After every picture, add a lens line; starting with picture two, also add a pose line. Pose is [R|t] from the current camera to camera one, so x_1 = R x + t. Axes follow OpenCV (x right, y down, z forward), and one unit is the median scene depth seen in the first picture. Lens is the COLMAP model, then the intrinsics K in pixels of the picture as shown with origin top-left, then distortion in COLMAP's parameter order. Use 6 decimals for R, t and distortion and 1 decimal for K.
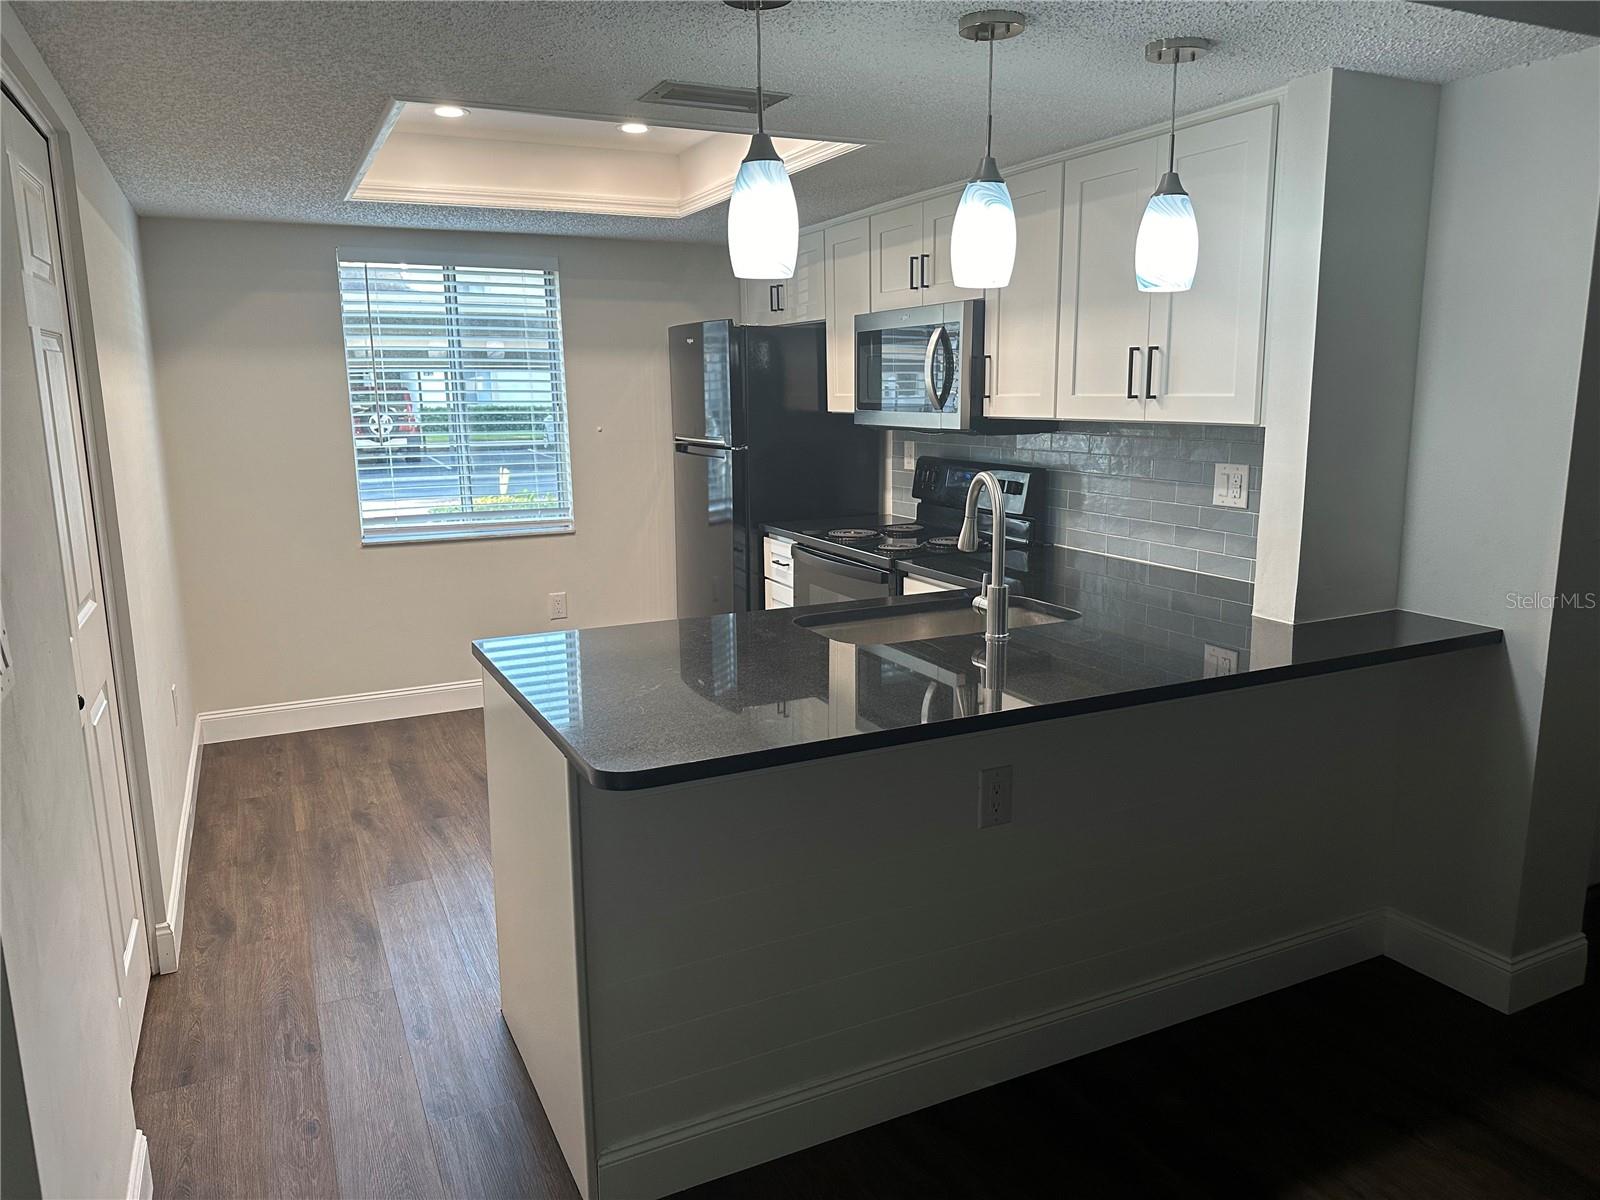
lens RADIAL K [[1120.1, 0, 795.7], [0, 1120.1, 609.8], [0, 0, 1]] dist [0.049382, -0.071431]
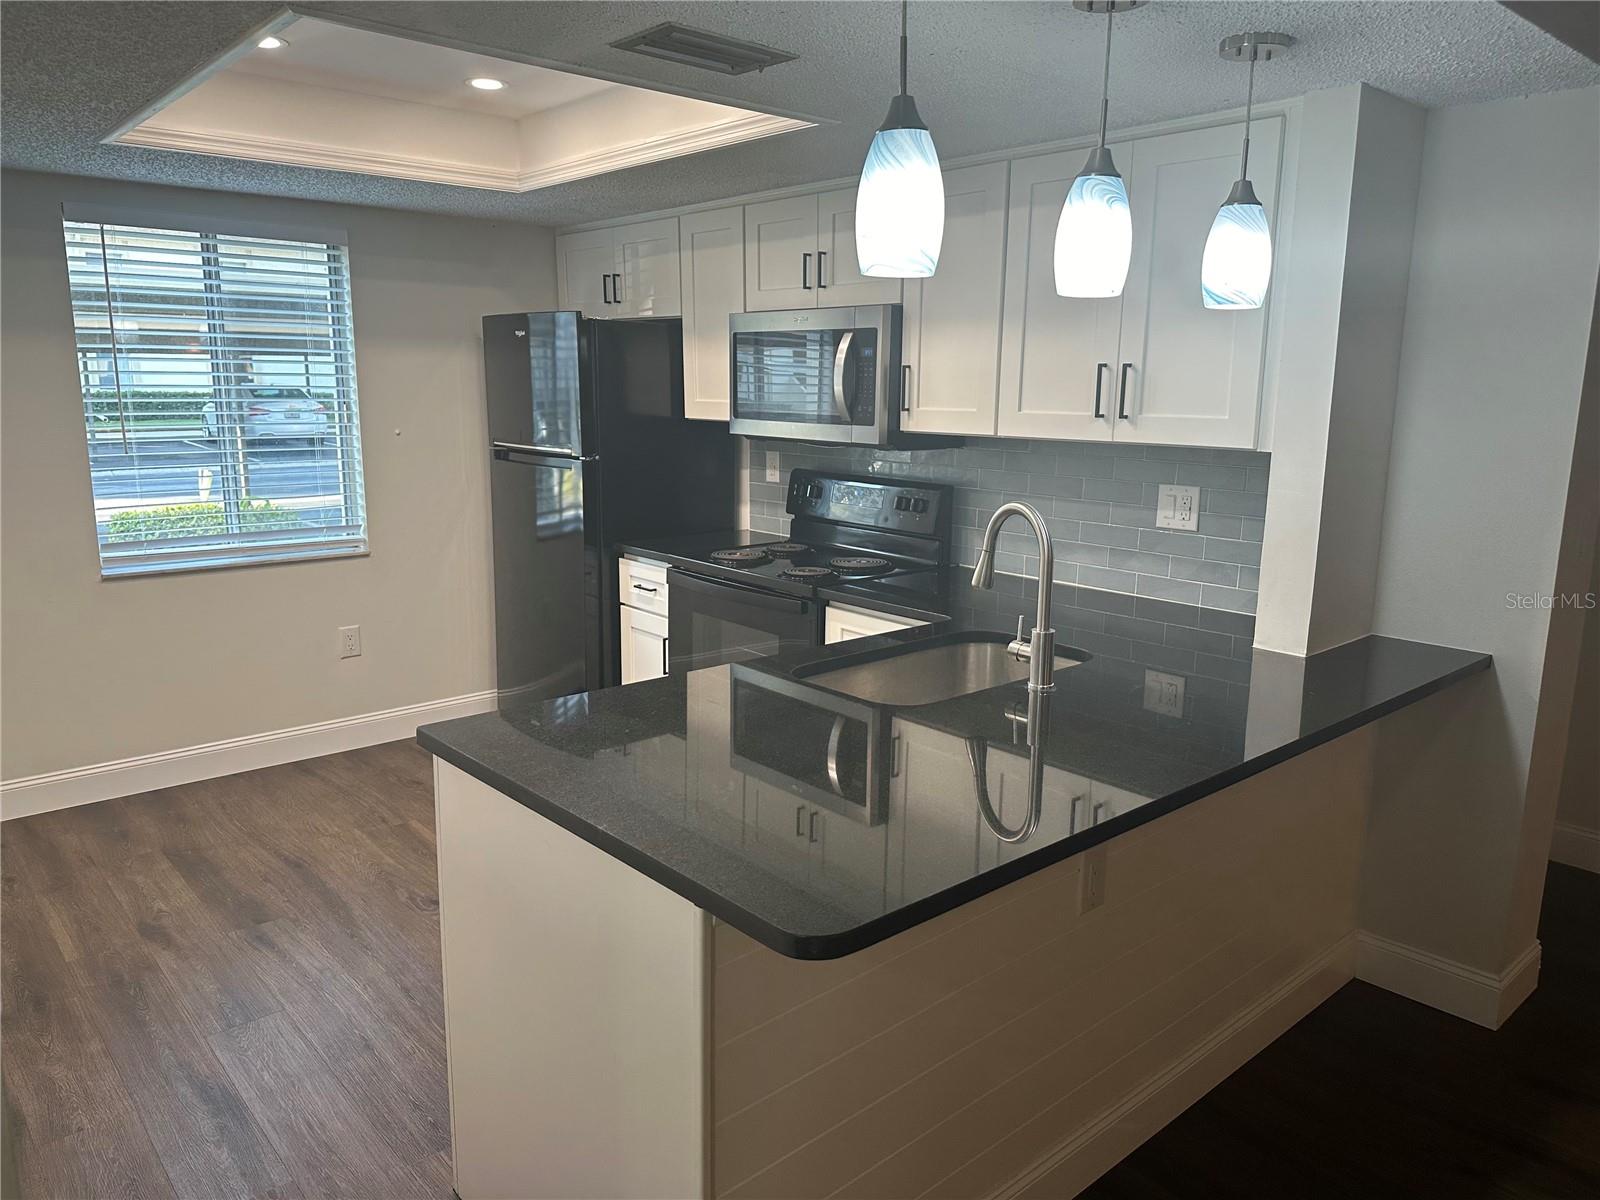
lens RADIAL K [[1120.1, 0, 796.7], [0, 1120.1, 608.7], [0, 0, 1]] dist [0.049382, -0.071431]
pose [[0.962879, -0.033250, 0.267877, -0.159291], [0.031853, 0.999447, 0.009561, -0.034972], [-0.268046, -0.000673, 0.963406, 0.125012]]
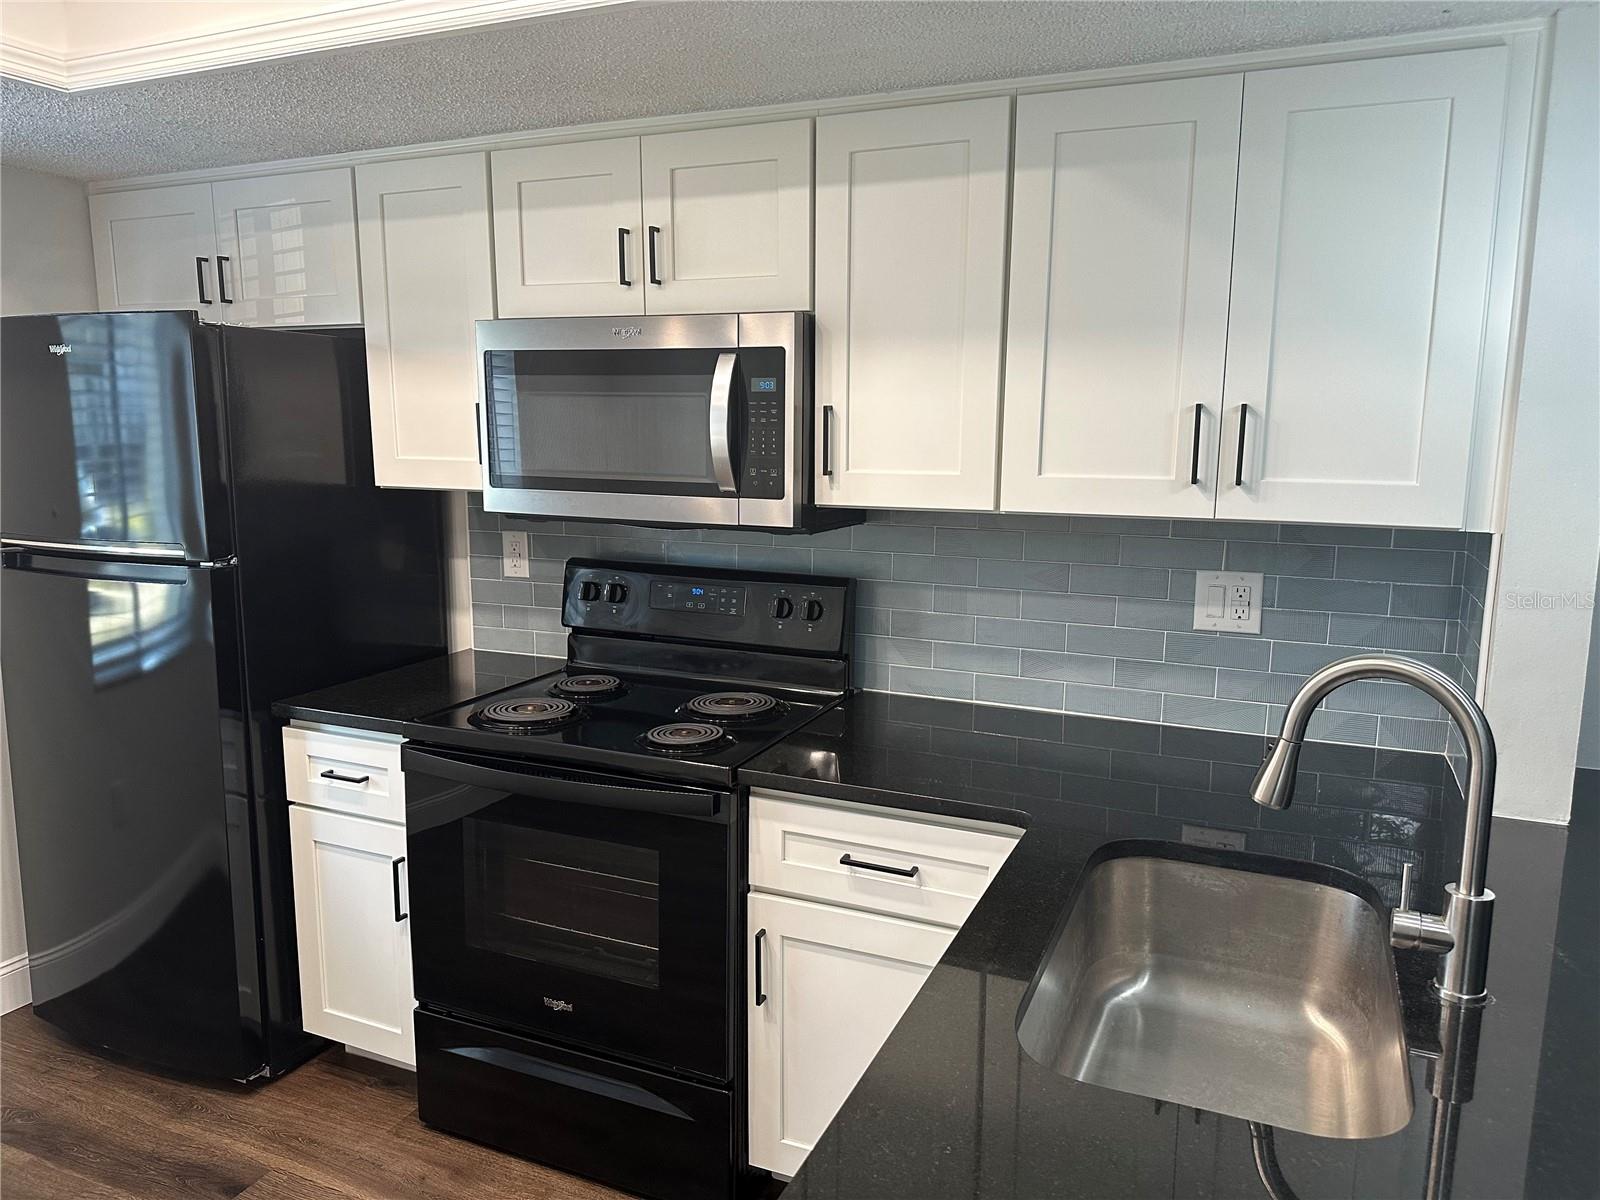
lens RADIAL K [[1120.1, 0, 804.1], [0, 1120.1, 594.4], [0, 0, 1]] dist [0.049382, -0.071431]
pose [[0.754289, -0.085941, 0.650894, -0.220495], [0.114409, 0.993433, -0.001415, -0.118077], [-0.646498, 0.075535, 0.759167, 0.524286]]
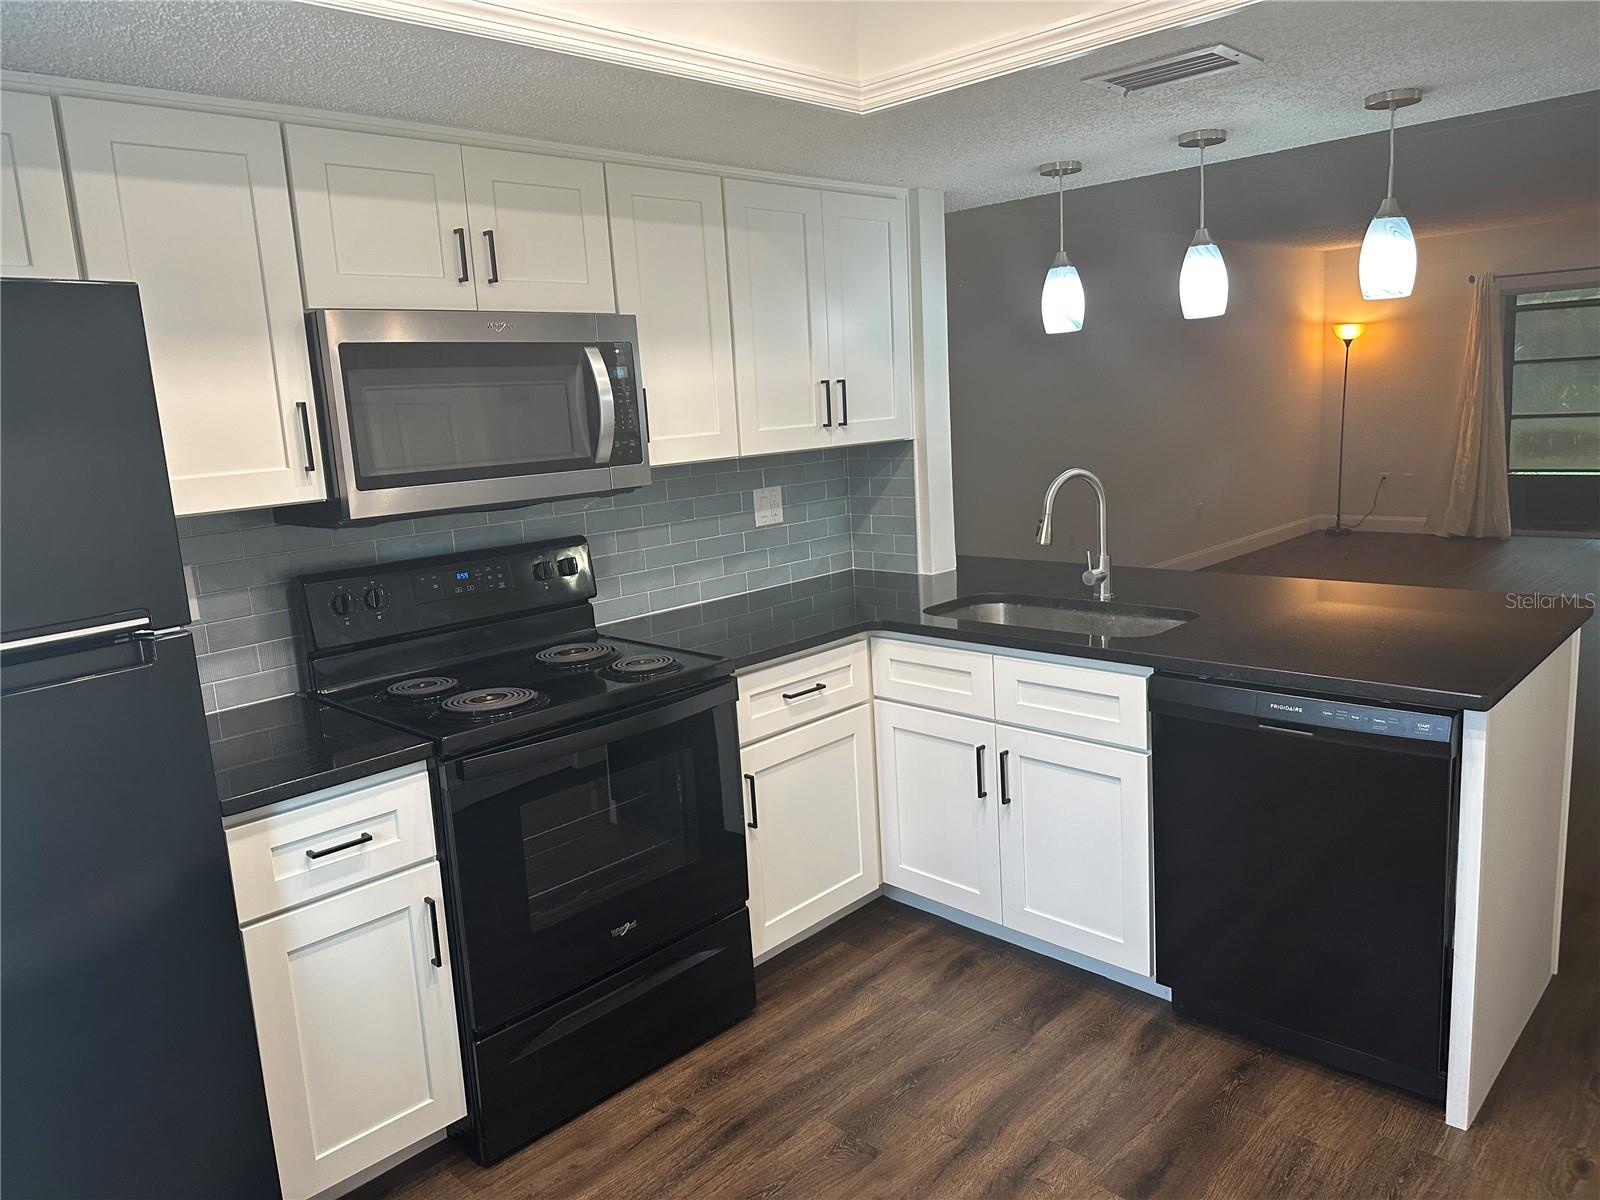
lens RADIAL K [[1120.1, 0, 797.5], [0, 1120.1, 594.2], [0, 0, 1]] dist [0.049382, -0.071431]
pose [[-0.345728, -0.127541, 0.929626, -0.560085], [0.249338, 0.942615, 0.222052, -0.221231], [-0.904601, 0.308561, -0.294088, 1.094020]]
